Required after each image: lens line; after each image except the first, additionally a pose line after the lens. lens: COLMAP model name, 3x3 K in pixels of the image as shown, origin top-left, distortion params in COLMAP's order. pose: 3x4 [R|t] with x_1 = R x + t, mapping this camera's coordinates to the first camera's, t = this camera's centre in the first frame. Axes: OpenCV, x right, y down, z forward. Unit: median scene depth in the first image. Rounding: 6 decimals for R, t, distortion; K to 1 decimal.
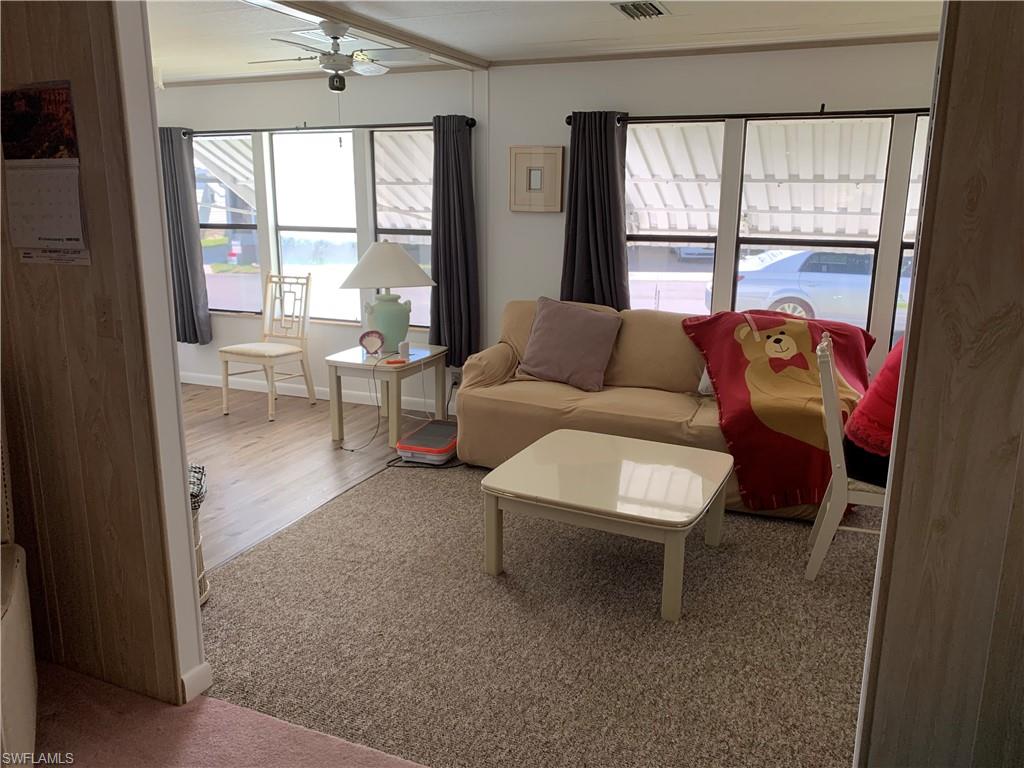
lens RADIAL K [[806.0, 0, 512.2], [0, 806.0, 384.2], [0, 0, 1]] dist [0.048575, -0.095609]
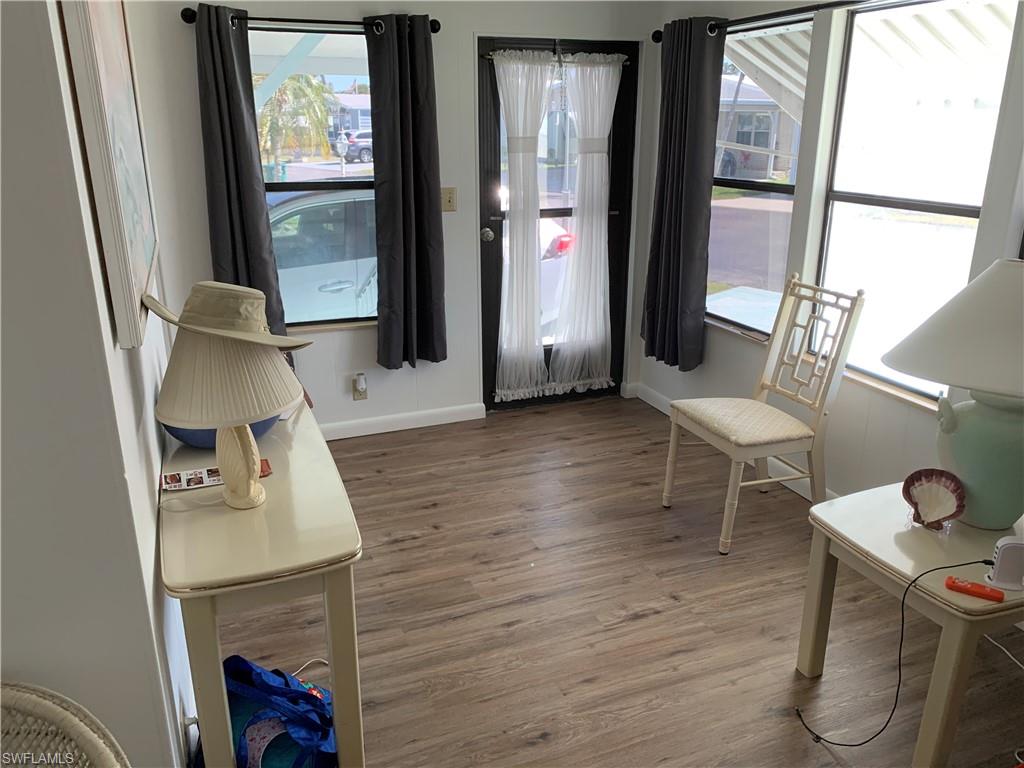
lens RADIAL K [[806.0, 0, 515.8], [0, 806.0, 382.2], [0, 0, 1]] dist [0.048575, -0.095609]
pose [[0.716251, 0.214949, -0.663914, -0.055323], [-0.161492, 0.976610, 0.141964, -0.117896], [0.678899, 0.005535, 0.734211, 0.477346]]
